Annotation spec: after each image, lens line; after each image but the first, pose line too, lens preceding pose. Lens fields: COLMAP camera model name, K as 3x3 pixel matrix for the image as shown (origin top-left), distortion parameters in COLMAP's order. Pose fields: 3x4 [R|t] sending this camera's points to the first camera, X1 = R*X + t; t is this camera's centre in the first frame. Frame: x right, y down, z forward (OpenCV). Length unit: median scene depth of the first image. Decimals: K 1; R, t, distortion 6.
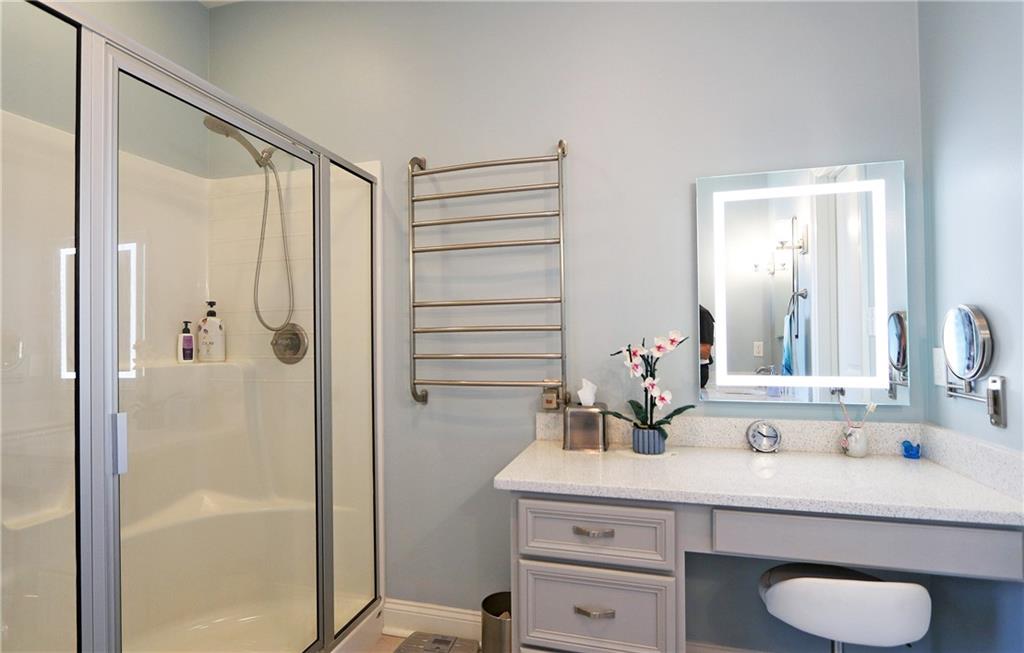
lens RADIAL K [[513.2, 0, 509.2], [0, 513.2, 334.6], [0, 0, 1]] dist [-0.017363, 0.000676]
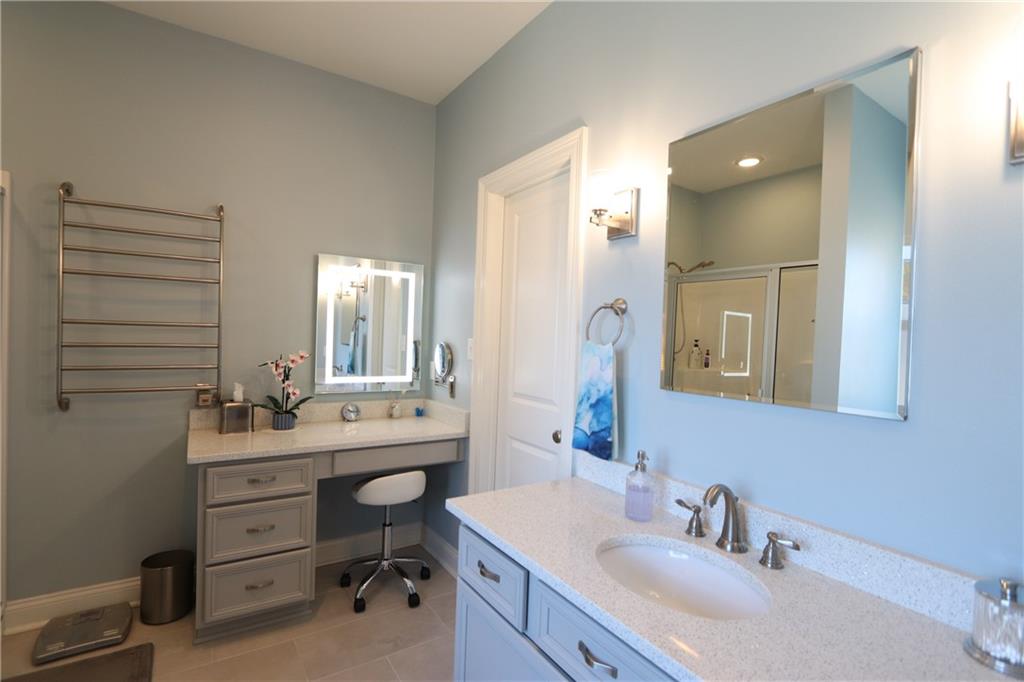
lens RADIAL K [[476.8, 0, 507.6], [0, 476.8, 343.5], [0, 0, 1]] dist [-0.009354, -0.000099]
pose [[0.646662, 0.018490, 0.762553, -0.392280], [-0.048524, 0.998678, 0.016934, -0.085209], [-0.761232, -0.047953, 0.646704, -0.435253]]
